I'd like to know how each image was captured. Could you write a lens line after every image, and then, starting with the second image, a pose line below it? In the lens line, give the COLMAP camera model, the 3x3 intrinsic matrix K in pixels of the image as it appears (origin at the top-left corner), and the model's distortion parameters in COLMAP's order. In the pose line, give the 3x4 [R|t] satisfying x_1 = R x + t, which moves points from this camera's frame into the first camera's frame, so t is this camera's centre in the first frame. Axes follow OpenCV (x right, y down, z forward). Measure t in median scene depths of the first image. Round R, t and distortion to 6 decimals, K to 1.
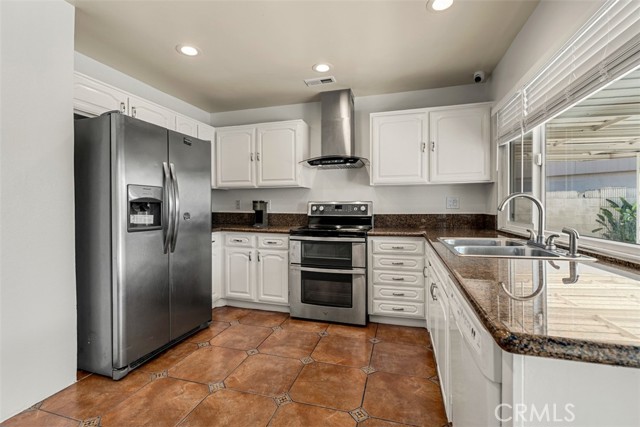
lens RADIAL K [[289.0, 0, 317.2], [0, 289.0, 211.1], [0, 0, 1]] dist [-0.000546, -0.001580]
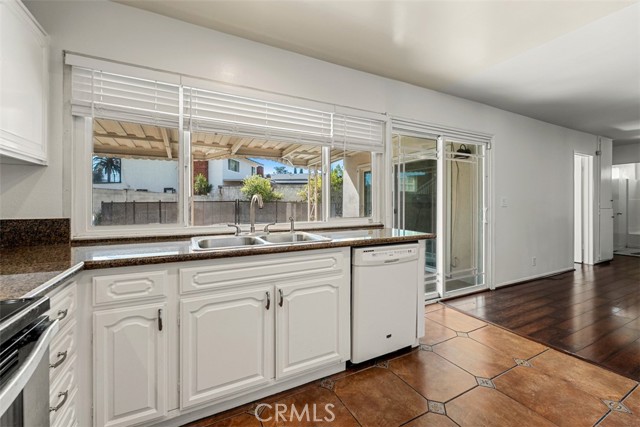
lens RADIAL K [[260.3, 0, 324.5], [0, 260.3, 205.6], [0, 0, 1]] dist [0.000513, 0.000938]
pose [[-0.695308, 0.002521, 0.718707, -0.188312], [0.014616, 0.999837, 0.010633, -0.012237], [-0.718563, 0.017898, -0.695232, 0.944102]]
